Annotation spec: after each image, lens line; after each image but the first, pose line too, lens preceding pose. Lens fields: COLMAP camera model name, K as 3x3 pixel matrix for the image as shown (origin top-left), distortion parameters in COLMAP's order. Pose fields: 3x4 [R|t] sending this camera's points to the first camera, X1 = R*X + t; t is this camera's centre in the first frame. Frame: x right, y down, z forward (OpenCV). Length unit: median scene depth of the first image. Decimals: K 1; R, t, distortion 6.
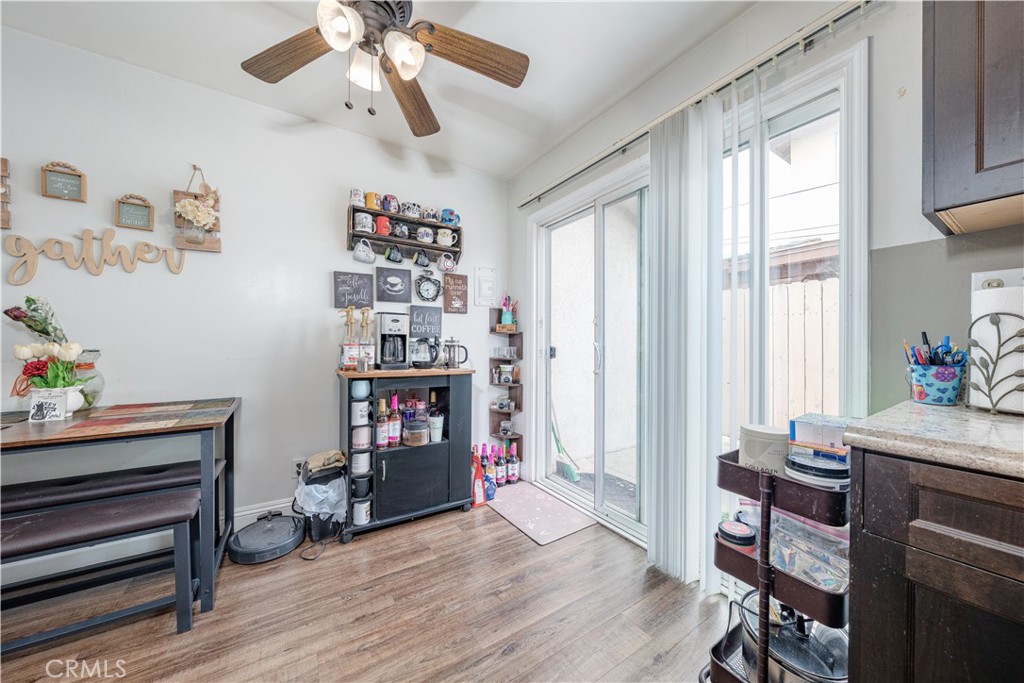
lens RADIAL K [[390.7, 0, 512.8], [0, 390.7, 345.4], [0, 0, 1]] dist [0.003098, 0.000085]
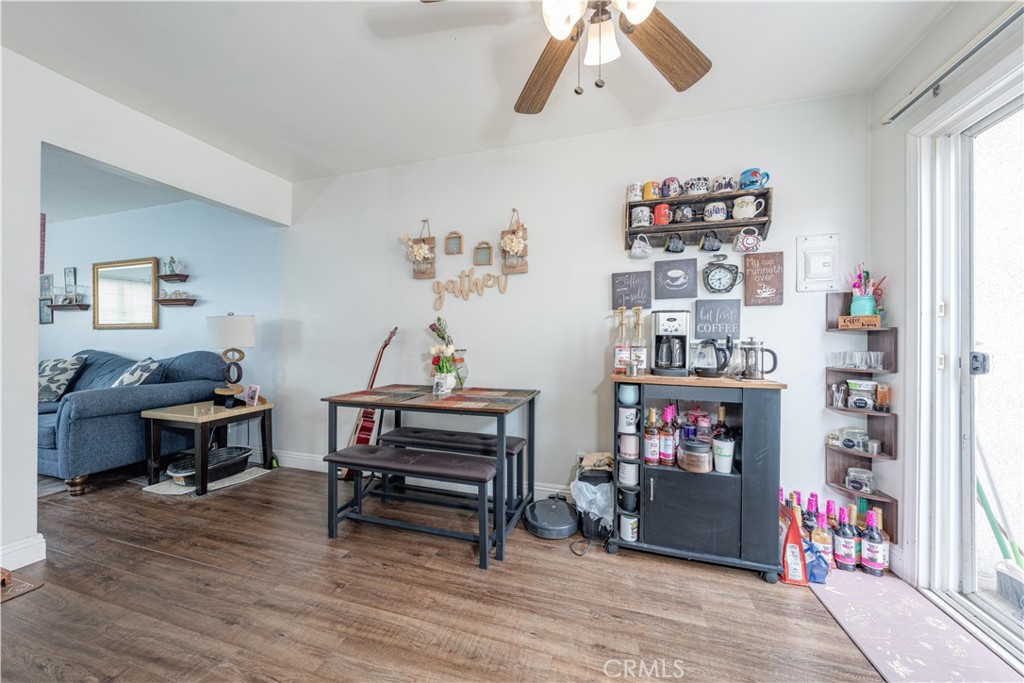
lens RADIAL K [[356.9, 0, 513.2], [0, 356.9, 344.2], [0, 0, 1]] dist [-0.001449, 0.000146]
pose [[0.623515, -0.001777, -0.781810, 0.098810], [-0.006715, 0.999948, -0.007628, -0.000031], [0.781783, 0.010006, 0.623470, 0.232203]]
